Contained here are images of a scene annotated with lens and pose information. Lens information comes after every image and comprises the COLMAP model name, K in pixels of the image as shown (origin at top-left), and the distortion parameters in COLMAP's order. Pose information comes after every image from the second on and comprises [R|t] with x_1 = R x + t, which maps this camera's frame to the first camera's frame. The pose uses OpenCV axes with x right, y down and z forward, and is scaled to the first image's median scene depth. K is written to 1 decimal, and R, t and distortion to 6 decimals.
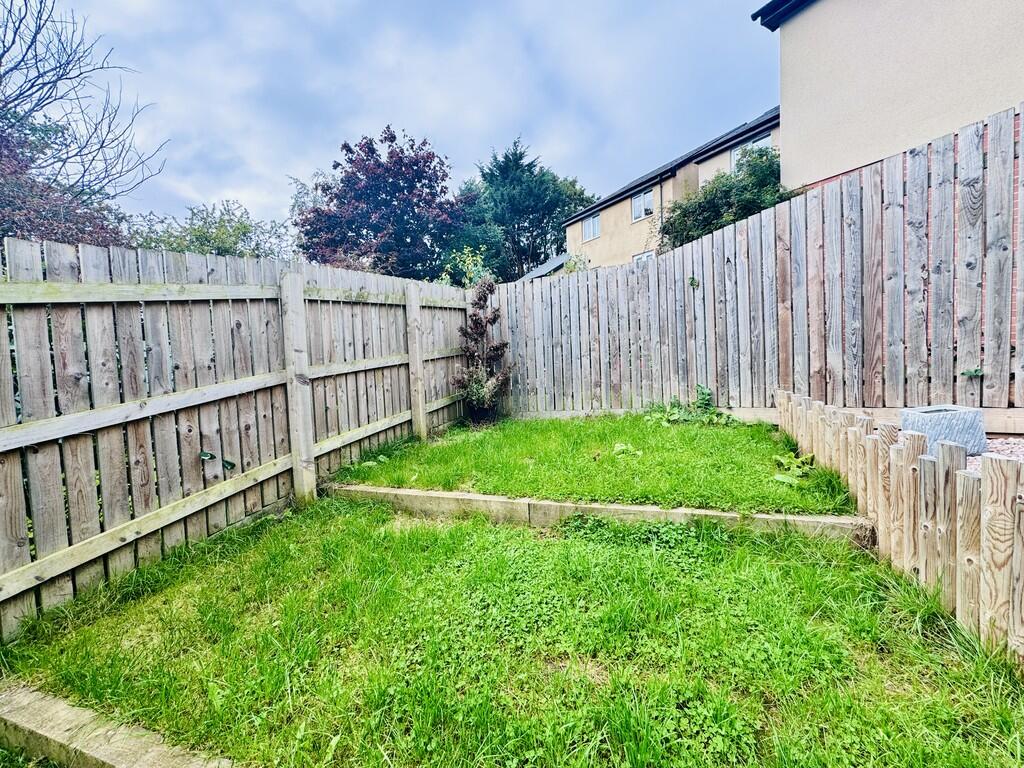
lens RADIAL K [[407.1, 0, 510.6], [0, 407.1, 386.2], [0, 0, 1]] dist [-0.002982, 0.000048]
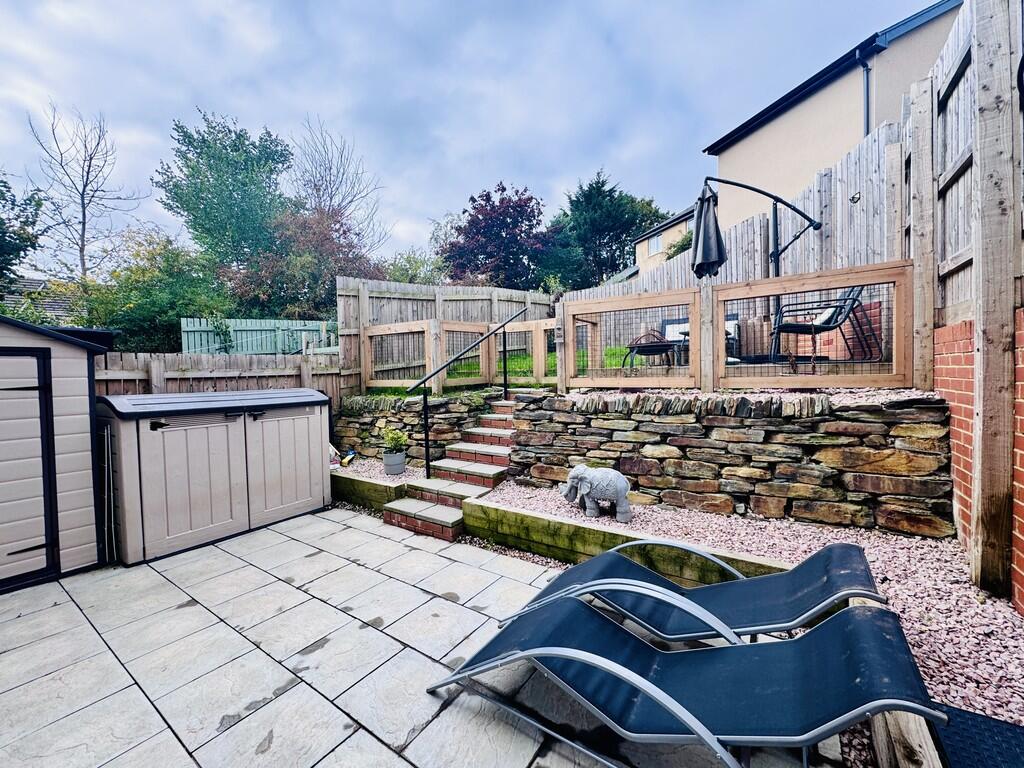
lens RADIAL K [[407.1, 0, 509.1], [0, 407.1, 381.8], [0, 0, 1]] dist [-0.002982, 0.000048]
pose [[0.976493, 0.027014, -0.213852, 0.044375], [-0.032773, 0.999188, -0.023433, 0.081795], [0.213045, 0.029891, 0.976585, -0.335193]]
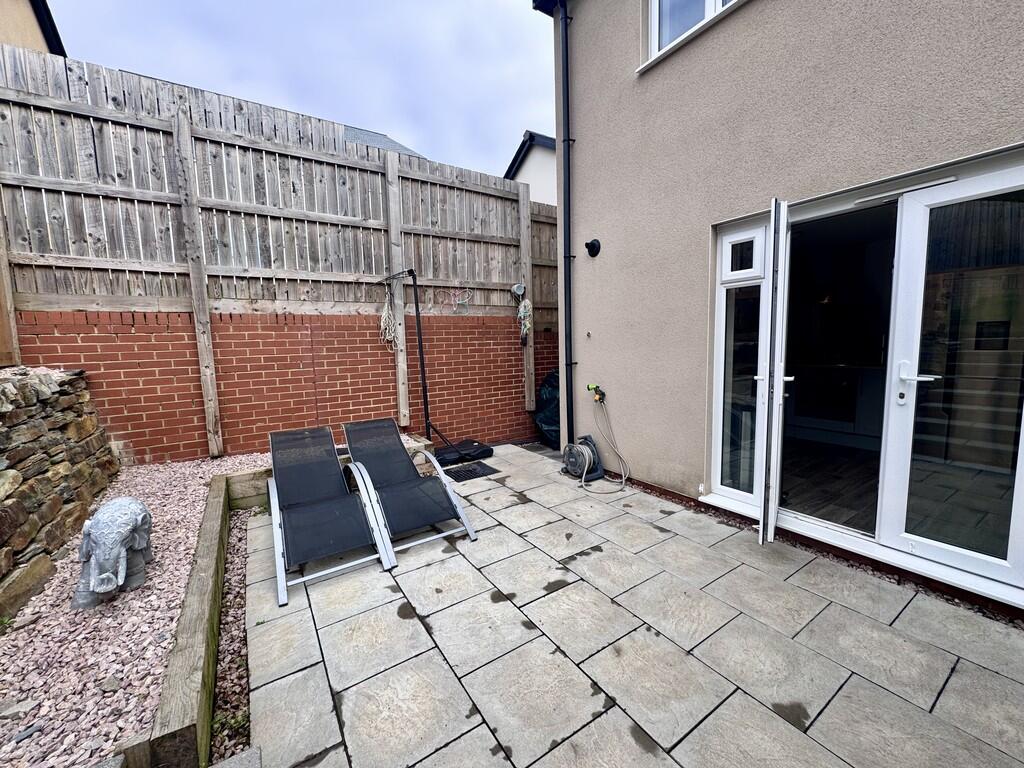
lens RADIAL K [[407.1, 0, 510.2], [0, 407.1, 380.6], [0, 0, 1]] dist [-0.002982, 0.000048]
pose [[-0.813924, 0.003339, 0.580962, -0.101459], [0.091854, 0.988146, 0.123007, 0.079466], [-0.573664, 0.153482, -0.804582, -0.121664]]
